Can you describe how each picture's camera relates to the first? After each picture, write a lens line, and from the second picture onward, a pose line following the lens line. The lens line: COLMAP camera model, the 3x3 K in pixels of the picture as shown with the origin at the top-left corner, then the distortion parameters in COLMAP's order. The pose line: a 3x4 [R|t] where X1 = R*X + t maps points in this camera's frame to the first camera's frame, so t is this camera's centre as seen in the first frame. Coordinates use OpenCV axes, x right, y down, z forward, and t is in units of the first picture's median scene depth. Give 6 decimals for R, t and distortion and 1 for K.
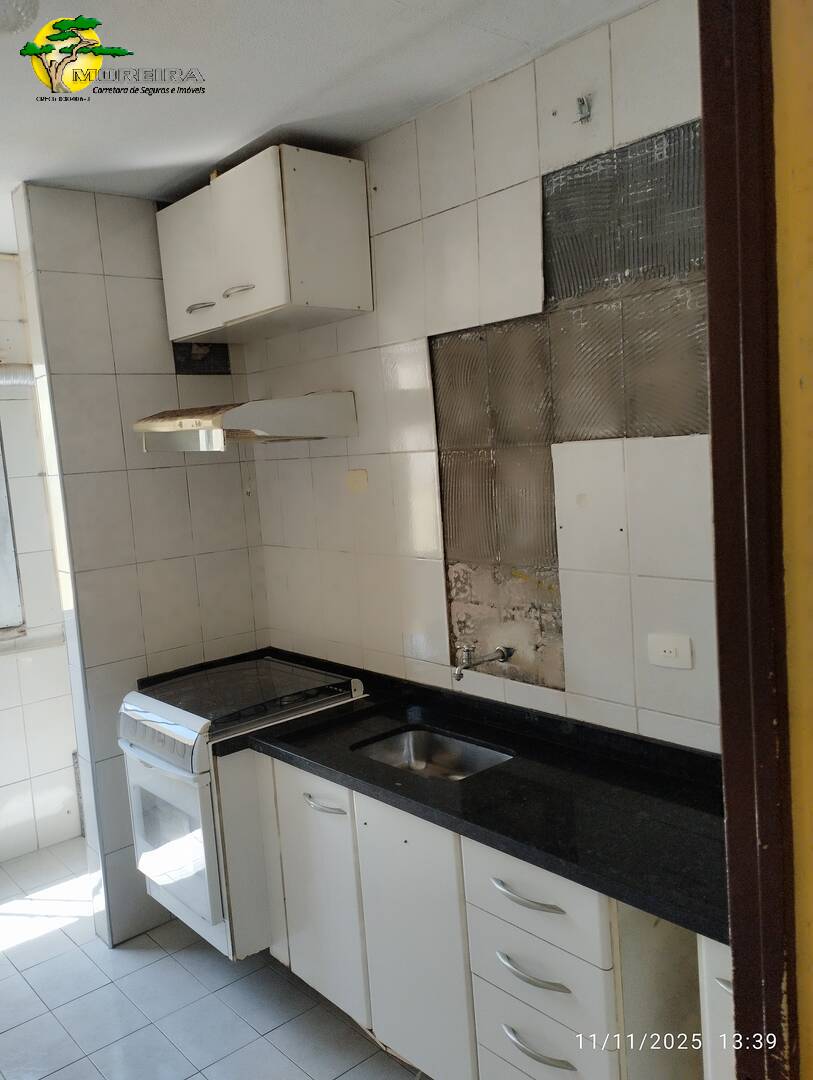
lens RADIAL K [[889.2, 0, 408.3], [0, 889.2, 542.2], [0, 0, 1]] dist [0.098824, -0.134999]
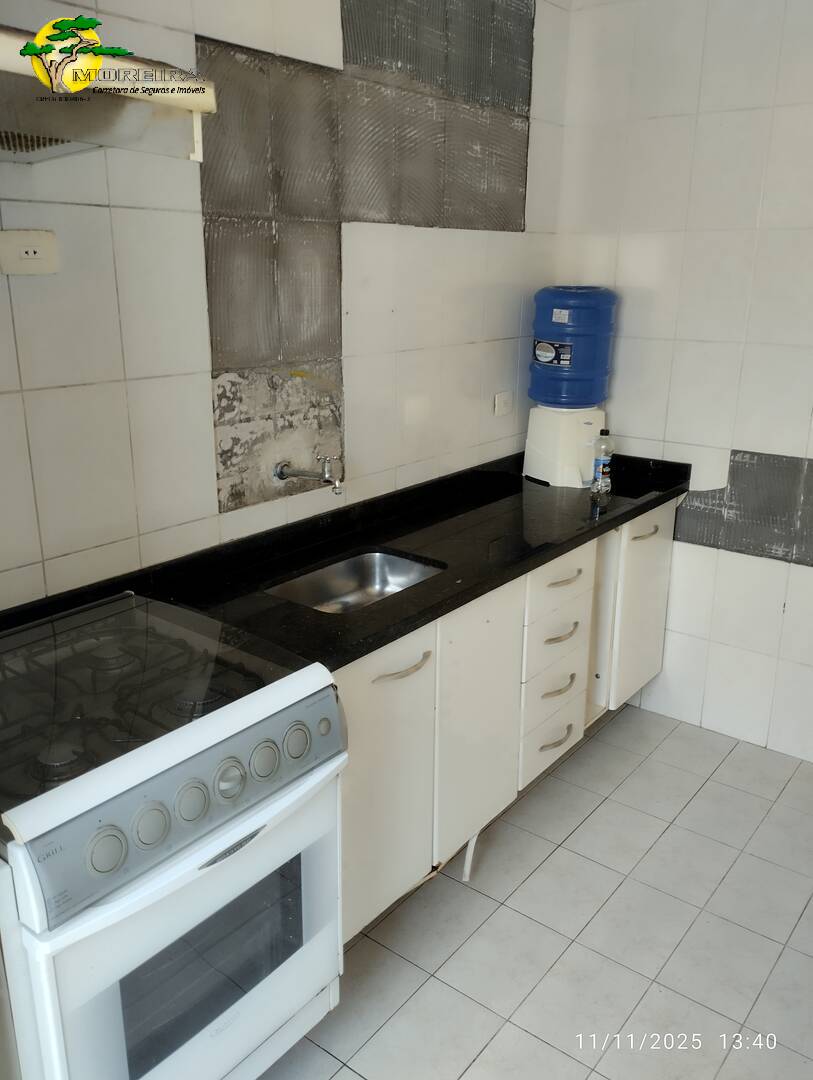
lens RADIAL K [[889.2, 0, 408.3], [0, 889.2, 542.2], [0, 0, 1]] dist [0.098824, -0.134999]
pose [[-0.205064, -0.229416, 0.951482, -0.806791], [0.110832, 0.960445, 0.255464, -0.017782], [-0.972453, 0.157841, -0.171526, 1.088817]]
